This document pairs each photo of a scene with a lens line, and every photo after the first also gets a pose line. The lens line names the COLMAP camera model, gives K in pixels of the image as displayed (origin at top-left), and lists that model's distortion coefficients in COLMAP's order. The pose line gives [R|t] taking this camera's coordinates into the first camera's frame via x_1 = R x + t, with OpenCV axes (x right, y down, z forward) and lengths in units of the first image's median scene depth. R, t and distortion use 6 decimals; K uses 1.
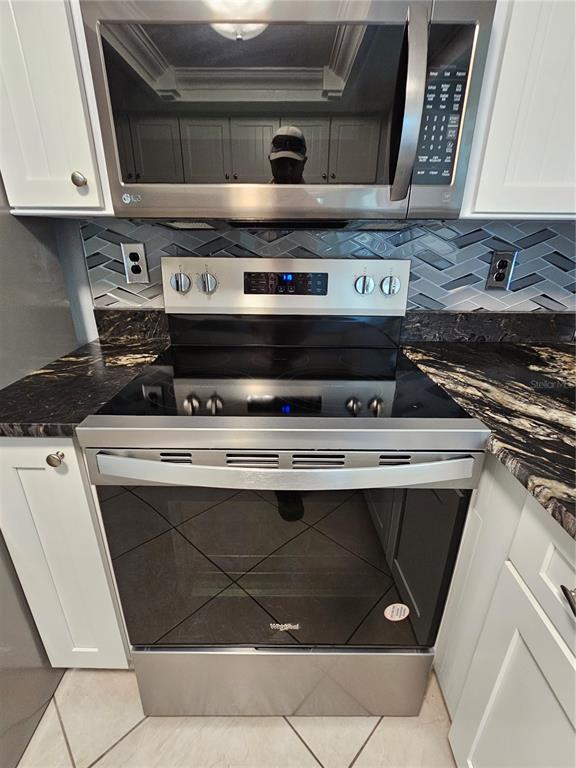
lens RADIAL K [[353.4, 0, 286.5], [0, 353.4, 381.2], [0, 0, 1]] dist [-0.021729, -0.000213]
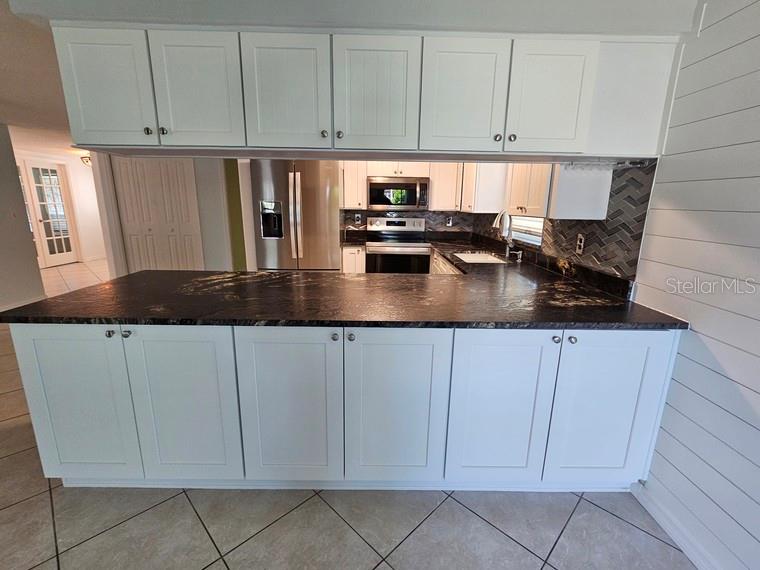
lens RADIAL K [[349.7, 0, 381.0], [0, 349.7, 285.2], [0, 0, 1]] dist [-0.021729, -0.000213]
pose [[0.999799, 0.003565, 0.019738, -0.299243], [-0.000680, 0.989537, -0.144277, 1.239384], [-0.020046, 0.144235, 0.989340, -3.551287]]
